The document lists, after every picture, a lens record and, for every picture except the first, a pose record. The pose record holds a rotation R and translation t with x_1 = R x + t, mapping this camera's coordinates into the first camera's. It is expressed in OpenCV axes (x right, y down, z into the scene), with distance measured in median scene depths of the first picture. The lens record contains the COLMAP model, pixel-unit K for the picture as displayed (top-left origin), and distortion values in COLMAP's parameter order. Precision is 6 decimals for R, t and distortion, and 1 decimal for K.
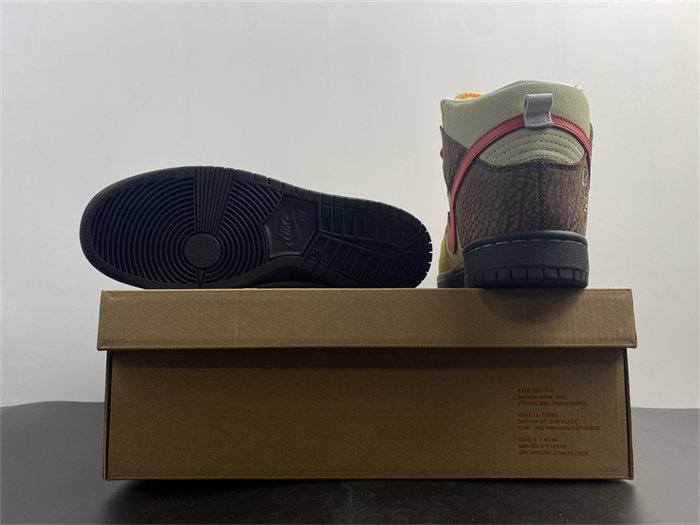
lens RADIAL K [[525.5, 0, 350.0], [0, 525.5, 262.5], [0, 0, 1]] dist [0.001093, -0.000274]
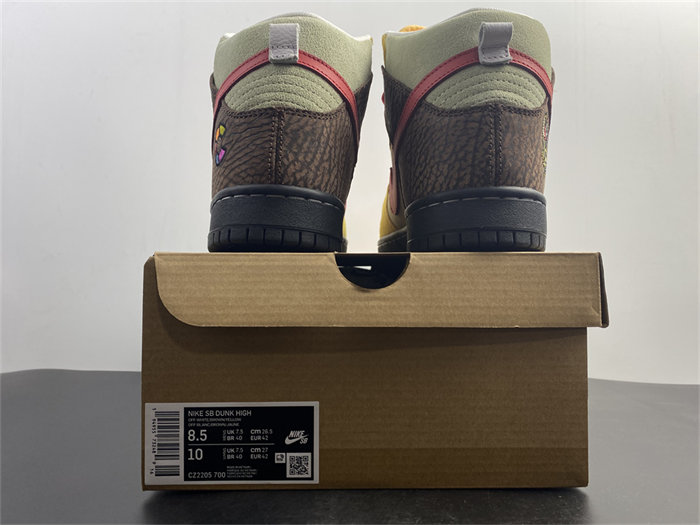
lens RADIAL K [[525.5, 0, 350.0], [0, 525.5, 262.5], [0, 0, 1]] dist [0.001093, -0.000274]
pose [[0.994661, -0.004048, 0.103118, 0.038704], [-0.003095, 0.997611, 0.069018, 0.003622], [-0.103151, -0.068969, 0.992272, 0.165154]]
